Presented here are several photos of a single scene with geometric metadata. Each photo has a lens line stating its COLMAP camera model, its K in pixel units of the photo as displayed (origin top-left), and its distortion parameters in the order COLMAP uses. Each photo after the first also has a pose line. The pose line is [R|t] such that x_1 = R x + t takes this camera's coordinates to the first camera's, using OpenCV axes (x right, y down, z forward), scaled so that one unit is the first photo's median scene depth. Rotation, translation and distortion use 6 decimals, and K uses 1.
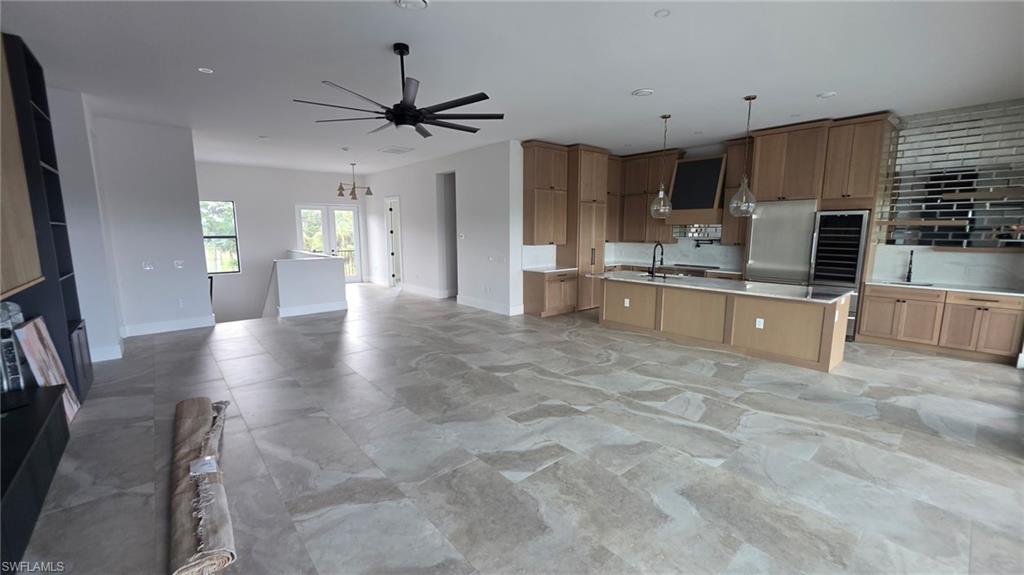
lens RADIAL K [[413.5, 0, 508.8], [0, 413.5, 292.0], [0, 0, 1]] dist [-0.003748, -0.000047]
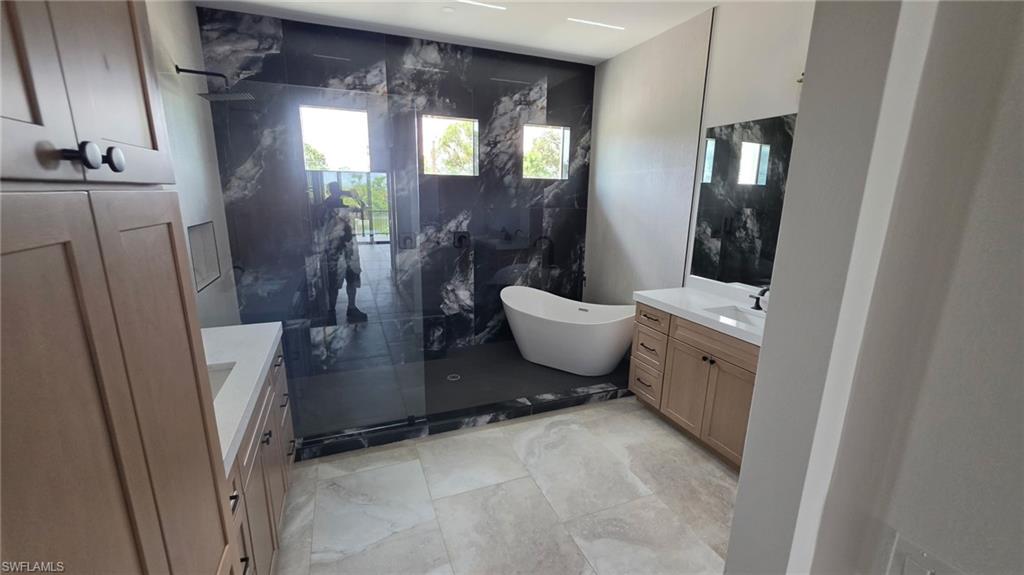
lens RADIAL K [[413.5, 0, 510.5], [0, 413.5, 289.3], [0, 0, 1]] dist [-0.003748, -0.000047]
pose [[-0.946851, -0.084829, 0.310287, 0.400311], [0.034687, 0.932051, 0.360663, -0.335879], [-0.319798, 0.352257, -0.879570, 2.124417]]
